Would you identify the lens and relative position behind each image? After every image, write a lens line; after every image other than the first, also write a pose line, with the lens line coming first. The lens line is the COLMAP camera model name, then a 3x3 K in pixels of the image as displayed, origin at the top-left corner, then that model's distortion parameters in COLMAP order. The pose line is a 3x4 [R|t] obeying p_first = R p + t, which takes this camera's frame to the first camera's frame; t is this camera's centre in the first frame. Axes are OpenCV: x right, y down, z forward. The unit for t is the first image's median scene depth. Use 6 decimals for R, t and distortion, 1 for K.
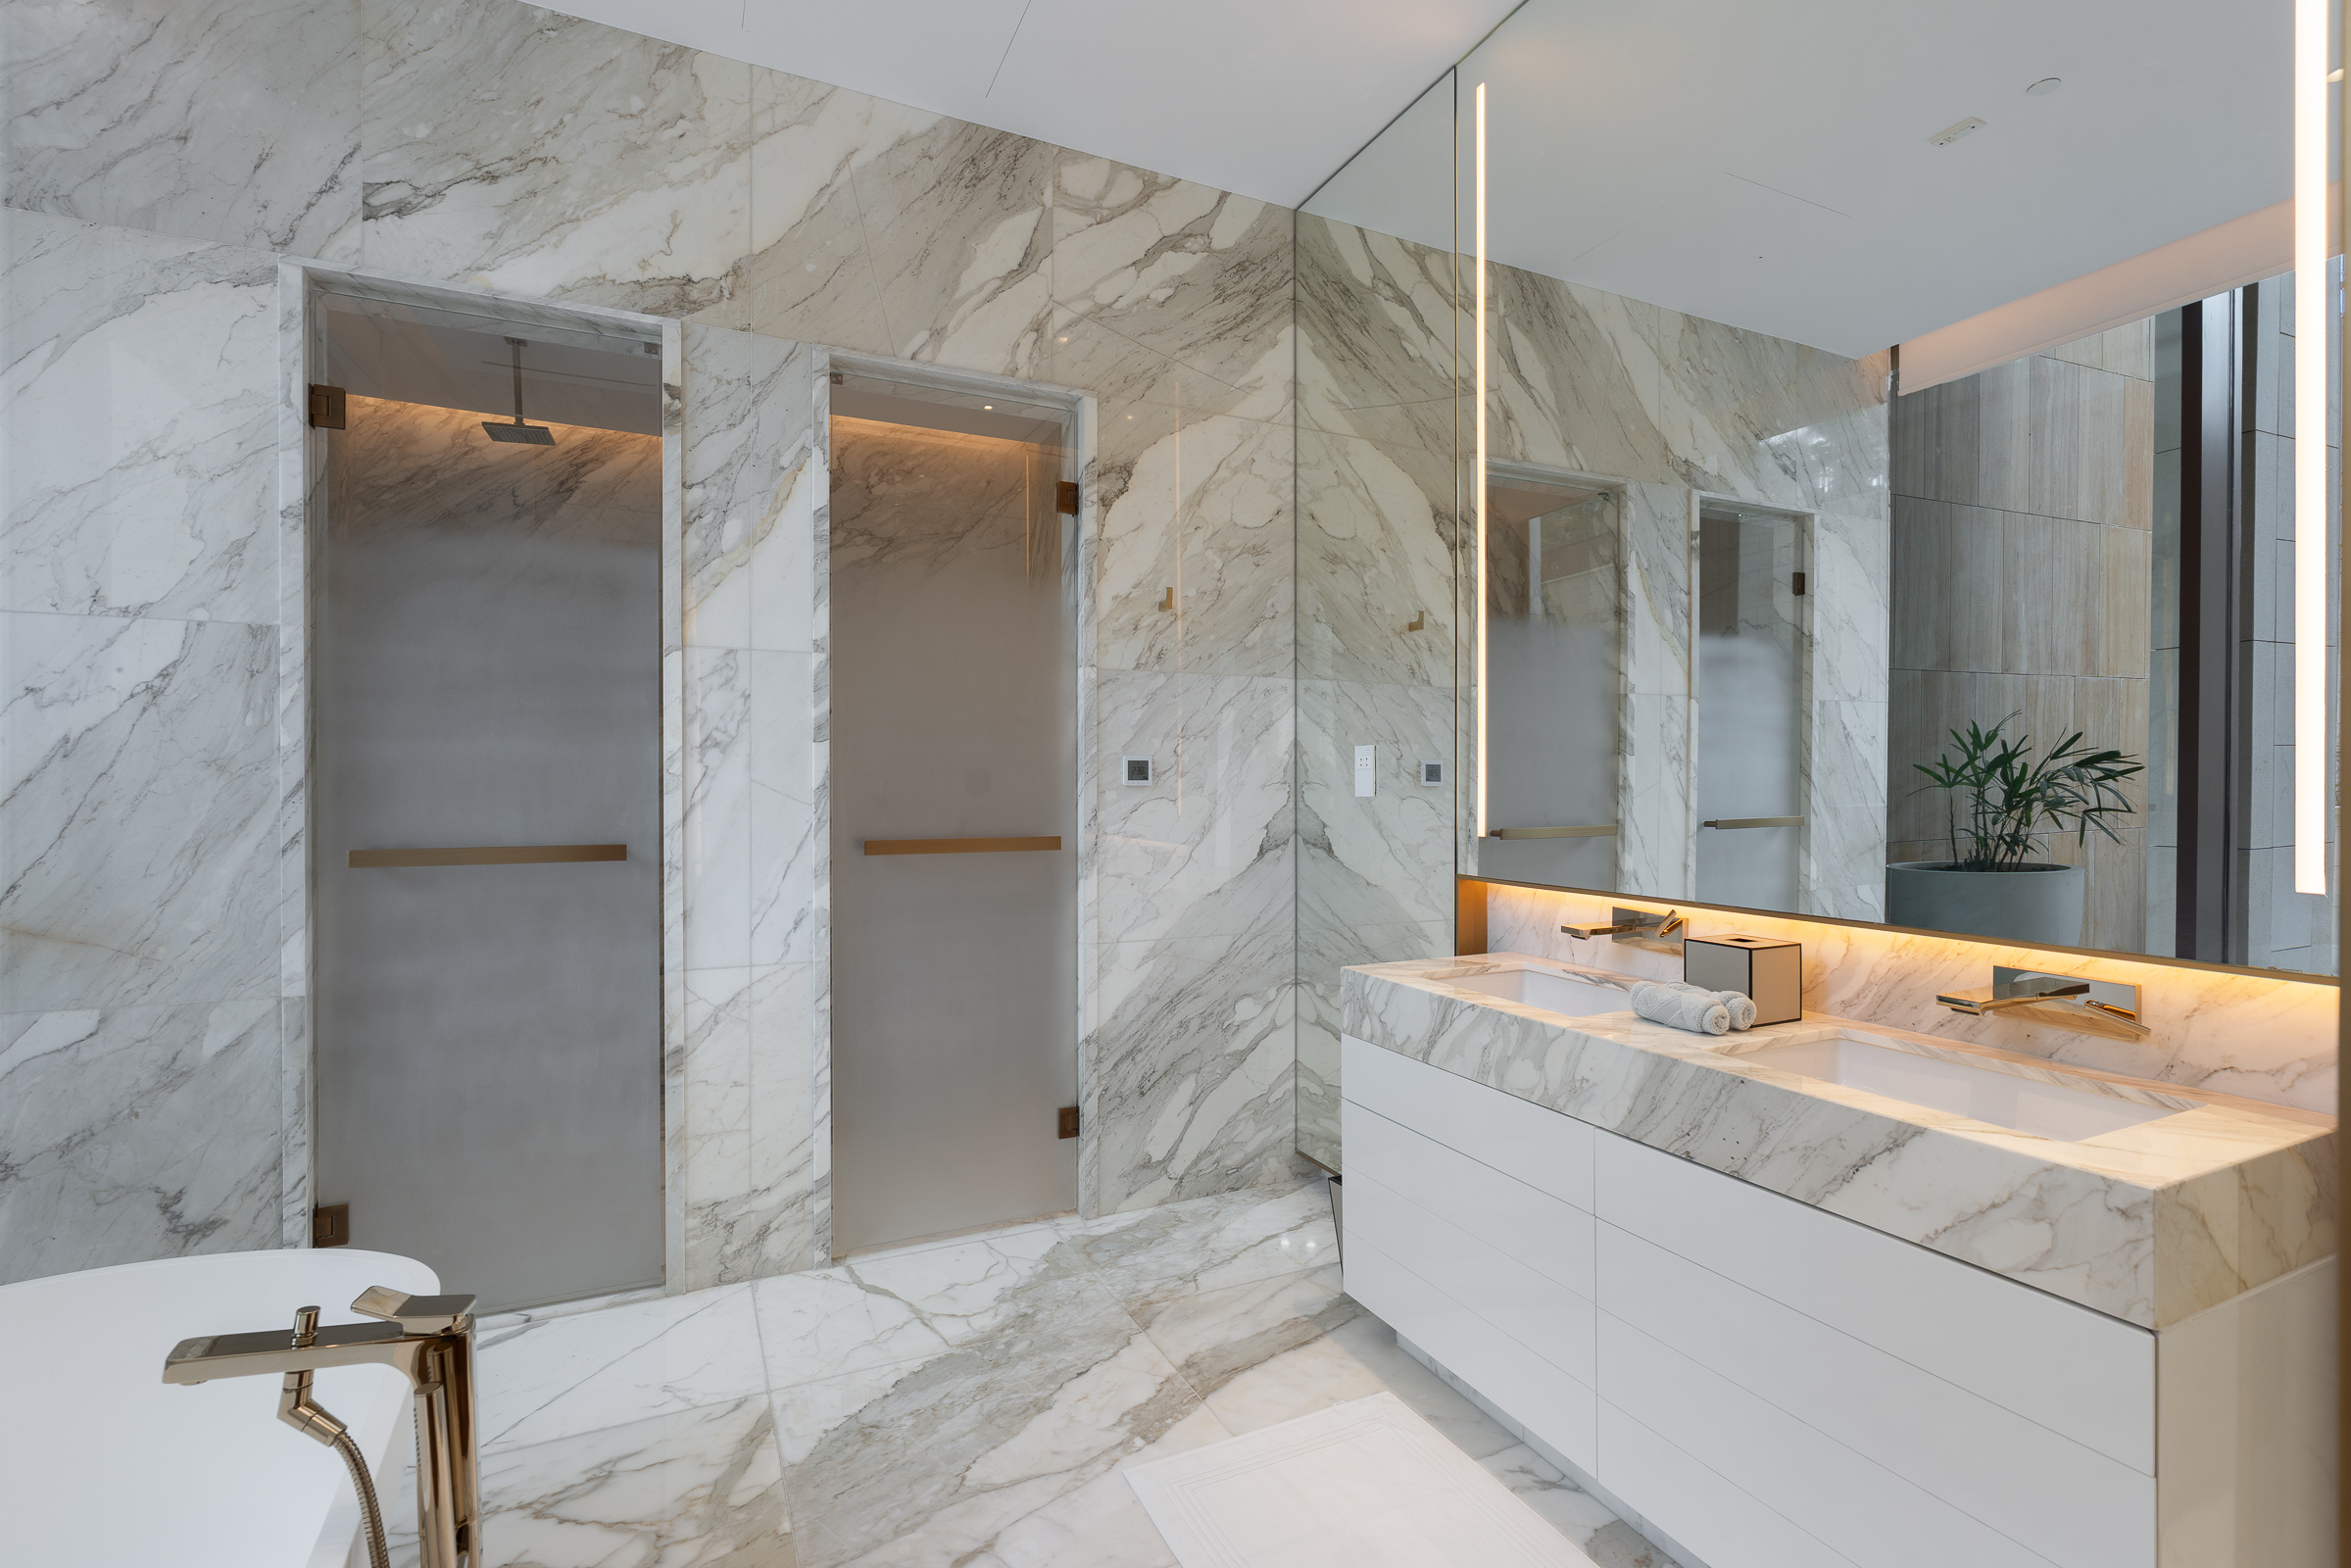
lens RADIAL K [[1069.6, 0, 1174.0], [0, 1069.6, 789.9], [0, 0, 1]] dist [-0.001834, 0.000153]
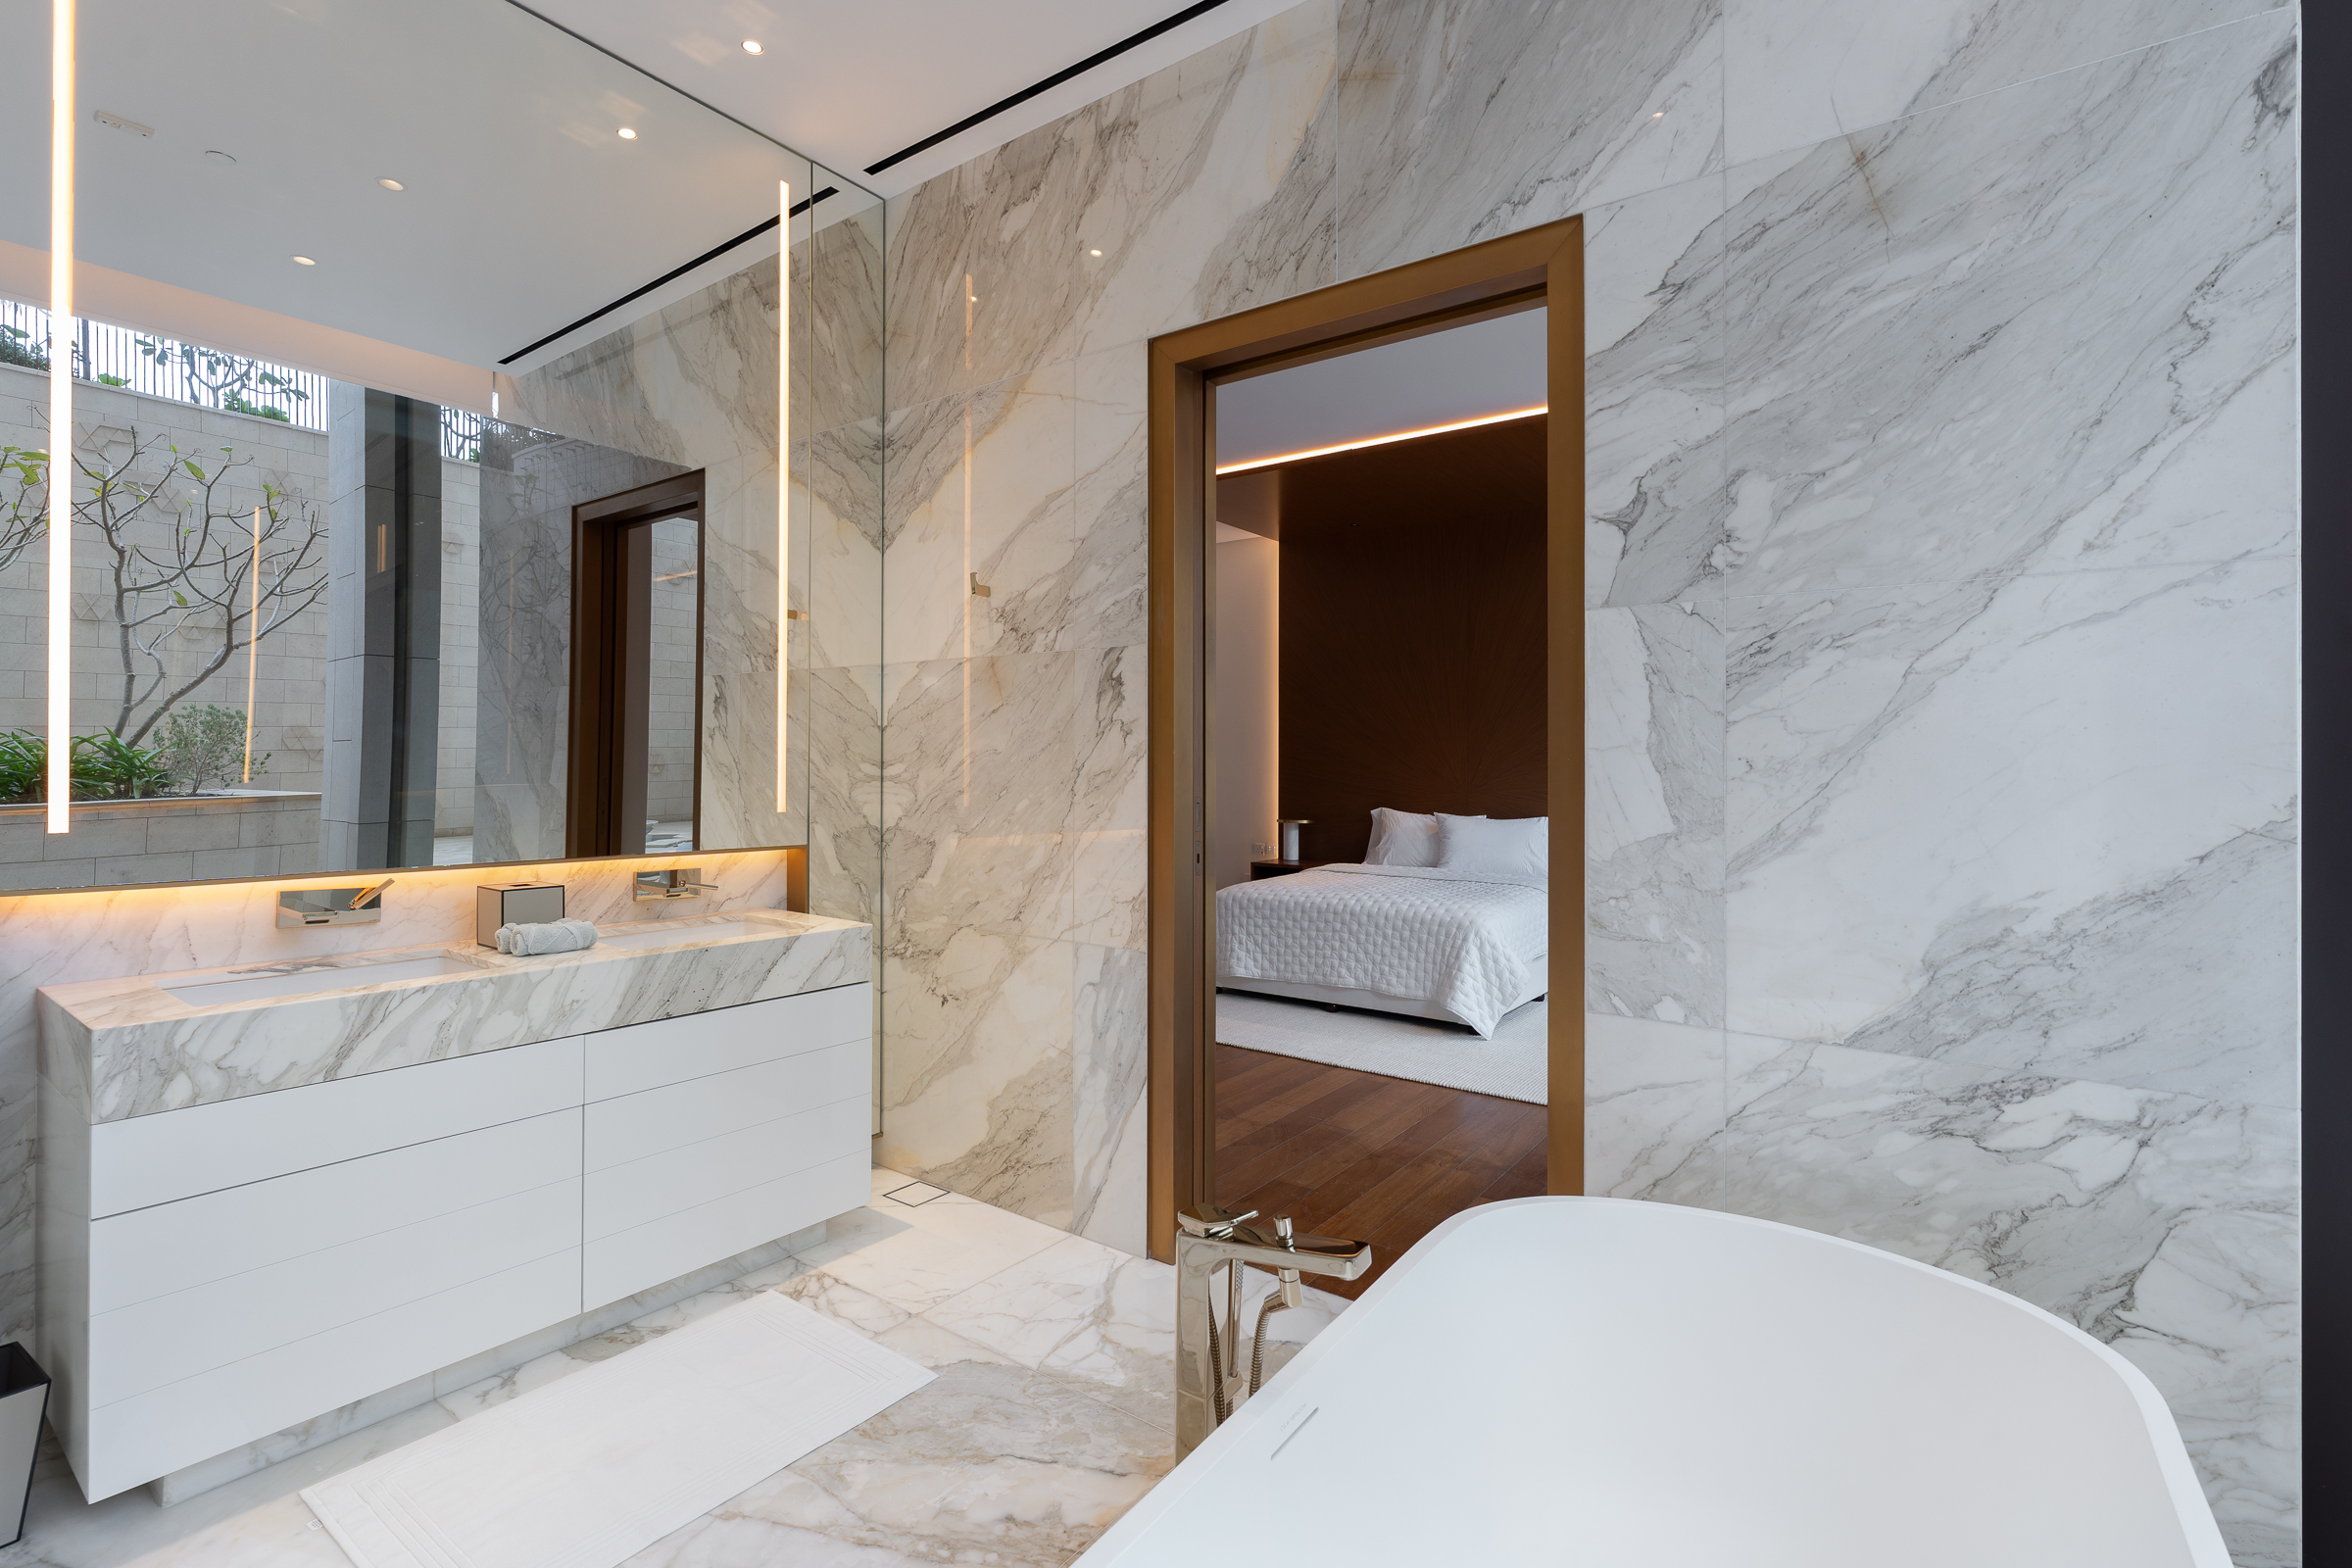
lens RADIAL K [[1070.1, 0, 1177.3], [0, 1070.1, 771.4], [0, 0, 1]] dist [-0.001834, 0.000153]
pose [[-0.465907, -0.006766, 0.884808, -0.981016], [-0.002008, 0.999976, 0.006589, -0.007236], [-0.884831, 0.001293, -0.465910, 0.898813]]
